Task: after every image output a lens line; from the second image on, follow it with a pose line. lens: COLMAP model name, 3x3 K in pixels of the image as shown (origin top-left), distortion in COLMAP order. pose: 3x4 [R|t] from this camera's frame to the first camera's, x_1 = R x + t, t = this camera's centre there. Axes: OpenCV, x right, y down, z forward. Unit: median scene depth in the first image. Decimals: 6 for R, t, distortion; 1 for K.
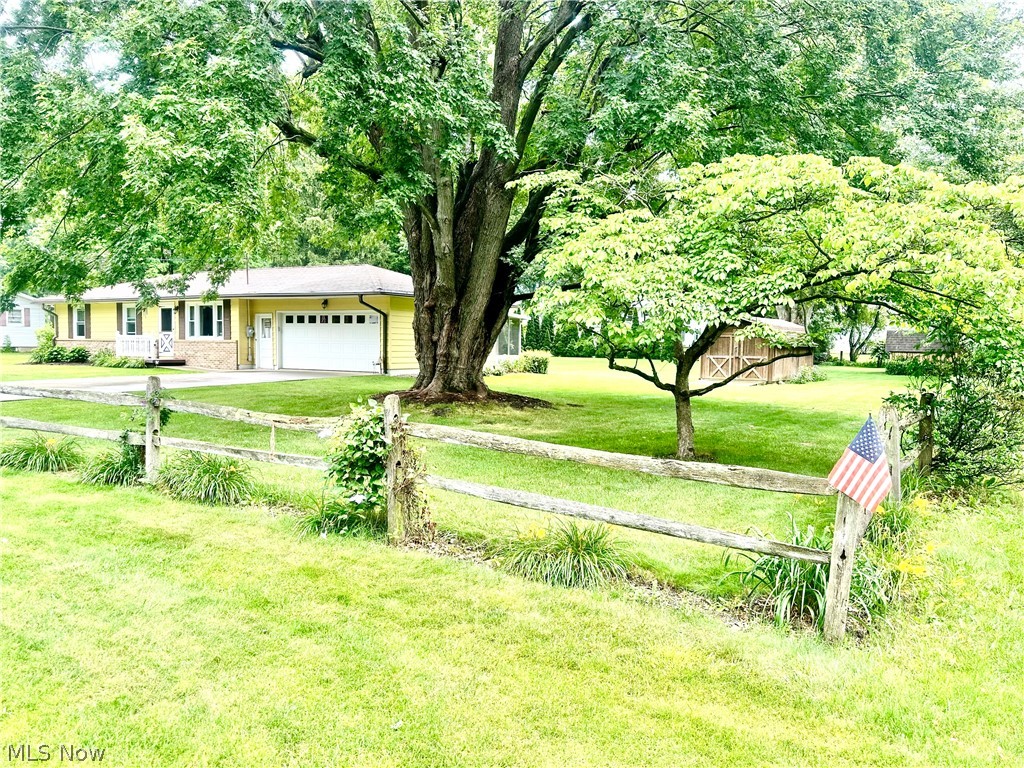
lens RADIAL K [[741.3, 0, 505.4], [0, 741.3, 389.1], [0, 0, 1]] dist [0.062753, -0.000914]
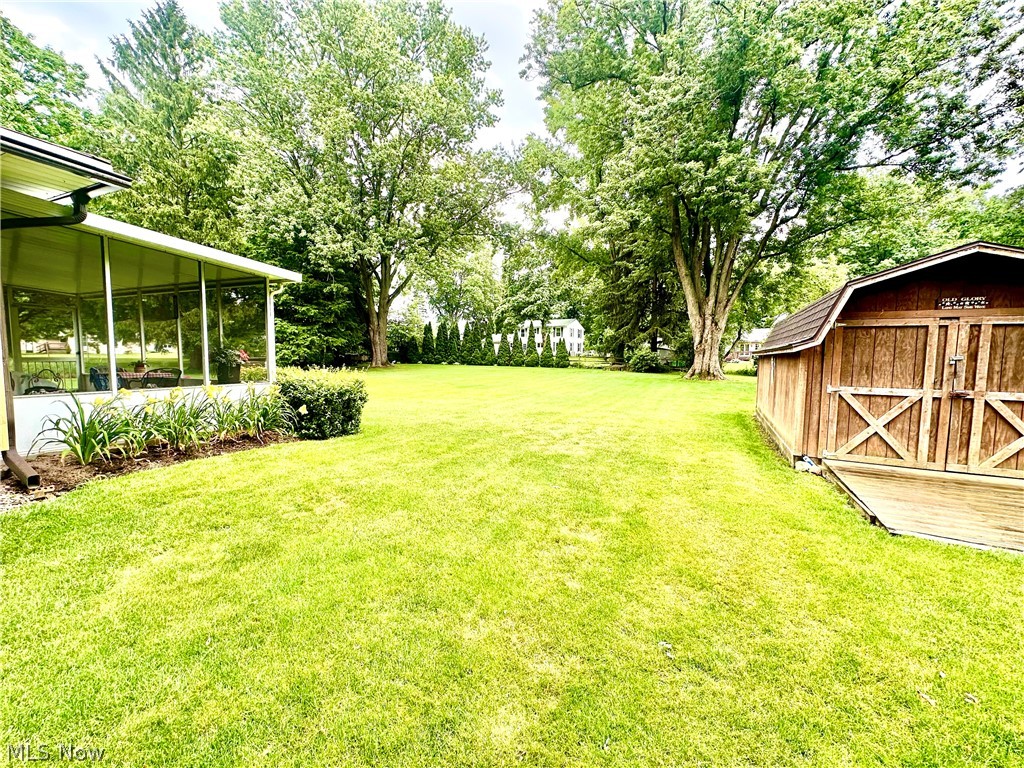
lens RADIAL K [[409.1, 0, 513.5], [0, 409.1, 381.2], [0, 0, 1]] dist [-0.003268, 0.000369]
pose [[0.987934, -0.012497, 0.154368, 0.097112], [0.011715, 0.999914, 0.005976, -0.043391], [-0.154430, -0.004096, 0.987995, 0.738273]]
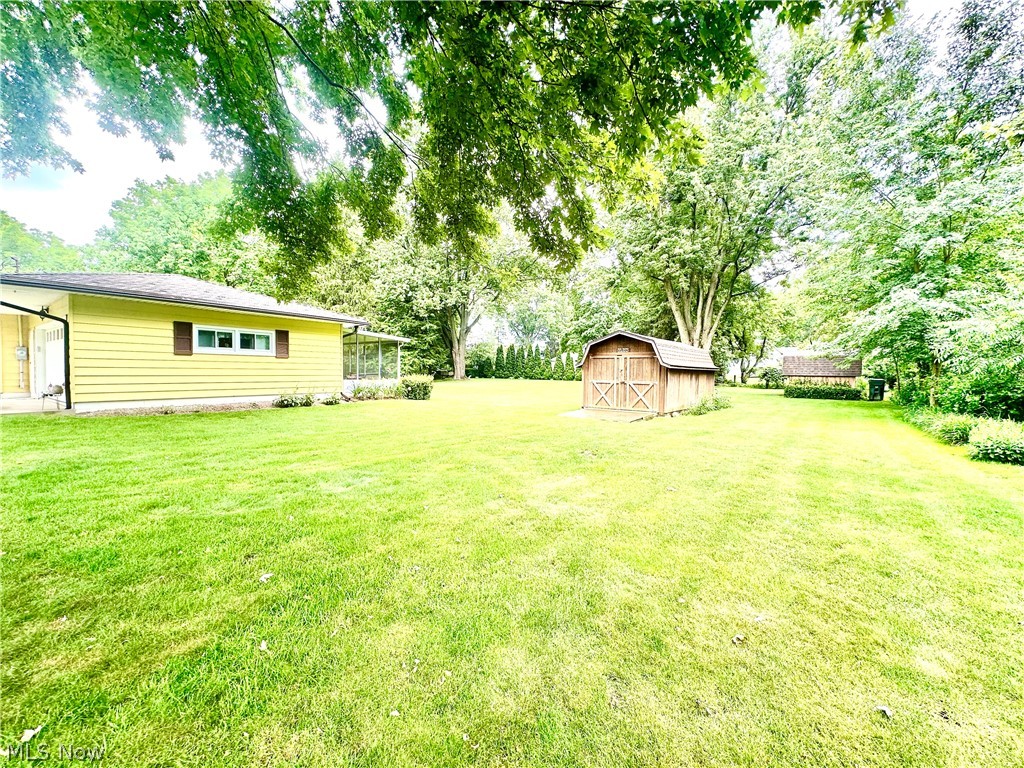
lens RADIAL K [[409.1, 0, 515.3], [0, 409.1, 381.6], [0, 0, 1]] dist [-0.003268, 0.000369]
pose [[0.998298, -0.001222, -0.058314, 0.185000], [-0.000904, 0.999337, -0.036403, -0.022798], [0.058320, 0.036393, 0.997634, 0.459202]]
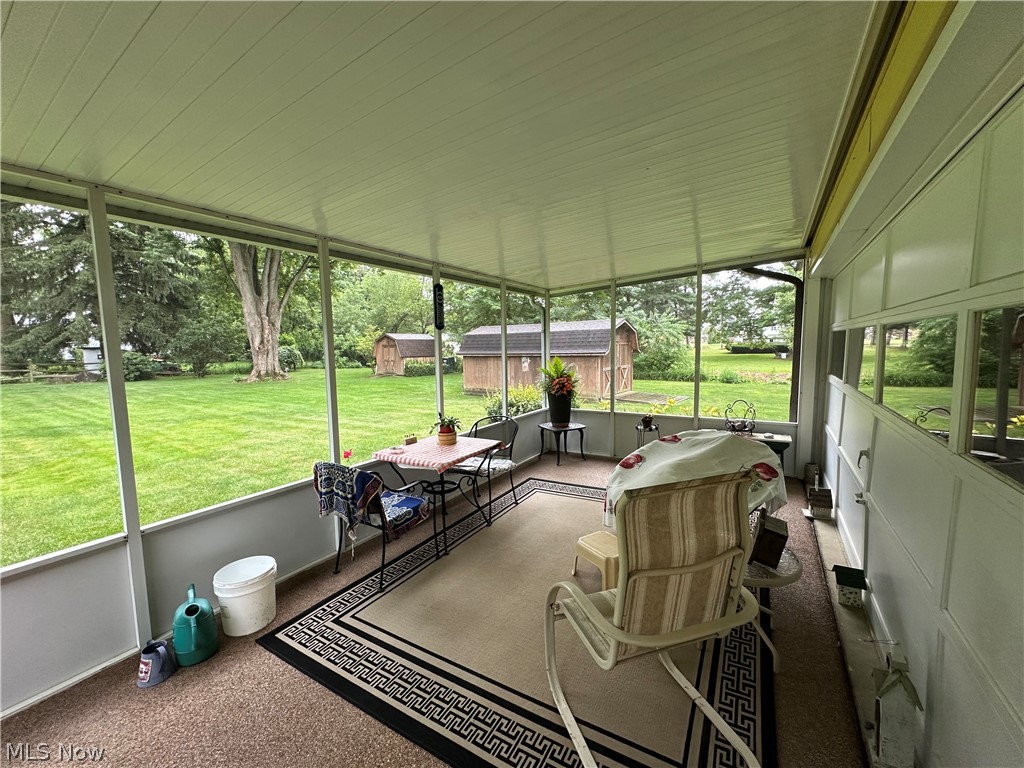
lens RADIAL K [[409.1, 0, 510.8], [0, 409.1, 386.8], [0, 0, 1]] dist [-0.003268, 0.000369]
pose [[0.015514, -0.112193, 0.993565, -0.149229], [0.077202, 0.990853, 0.110681, -0.071492], [-0.996895, 0.074988, 0.024034, 0.949162]]
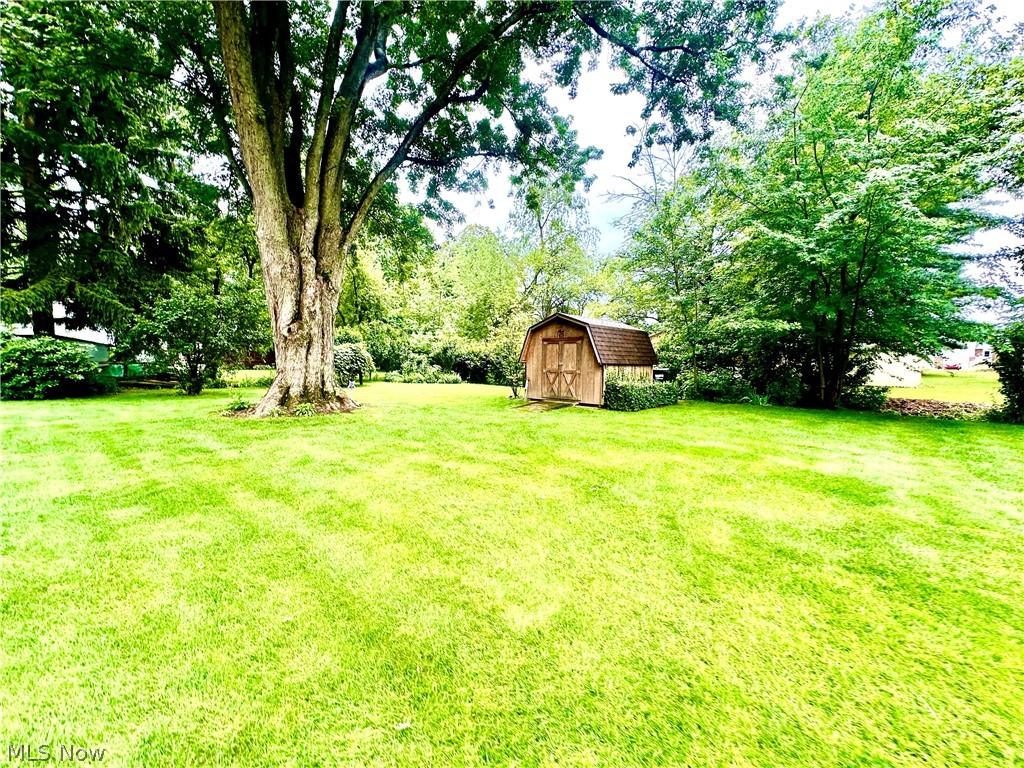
lens RADIAL K [[409.1, 0, 511.2], [0, 409.1, 386.5], [0, 0, 1]] dist [-0.003268, 0.000369]
pose [[0.131749, -0.067576, 0.988977, 0.258828], [0.052553, 0.996747, 0.061106, -0.064026], [-0.989889, 0.043923, 0.134872, 1.187301]]
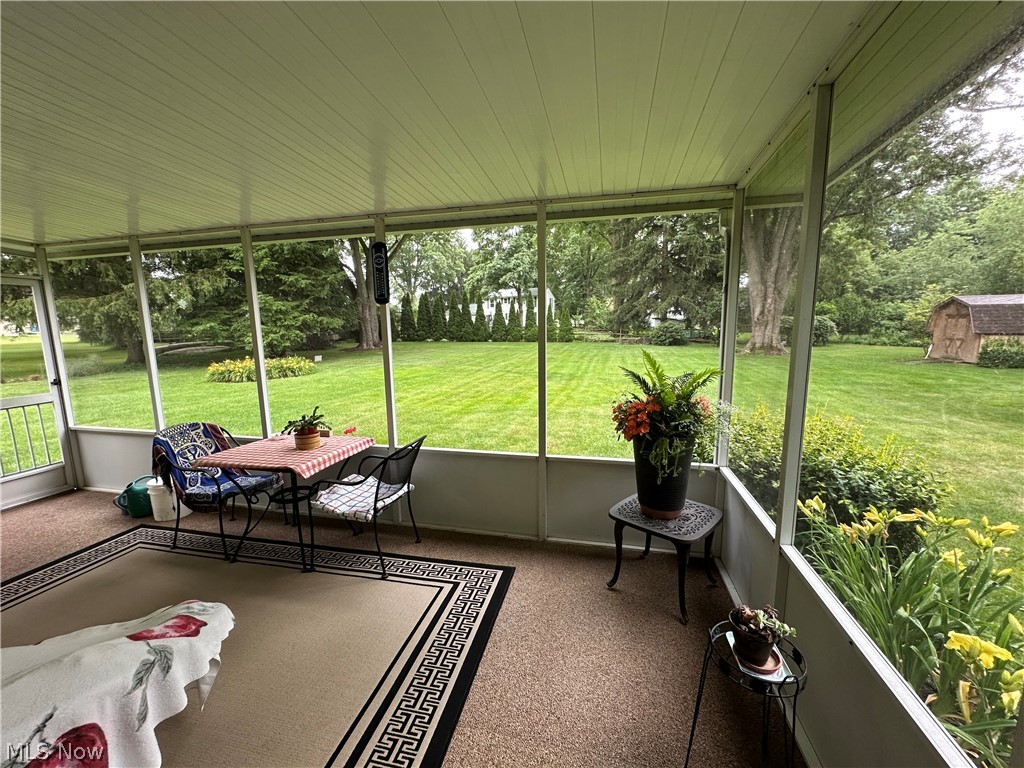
lens RADIAL K [[409.1, 0, 511.7], [0, 409.1, 381.5], [0, 0, 1]] dist [-0.003268, 0.000369]
pose [[0.952449, -0.067149, 0.297205, -0.040830], [0.043346, 0.995354, 0.085972, -0.066729], [-0.301598, -0.069002, 0.950935, 0.881380]]
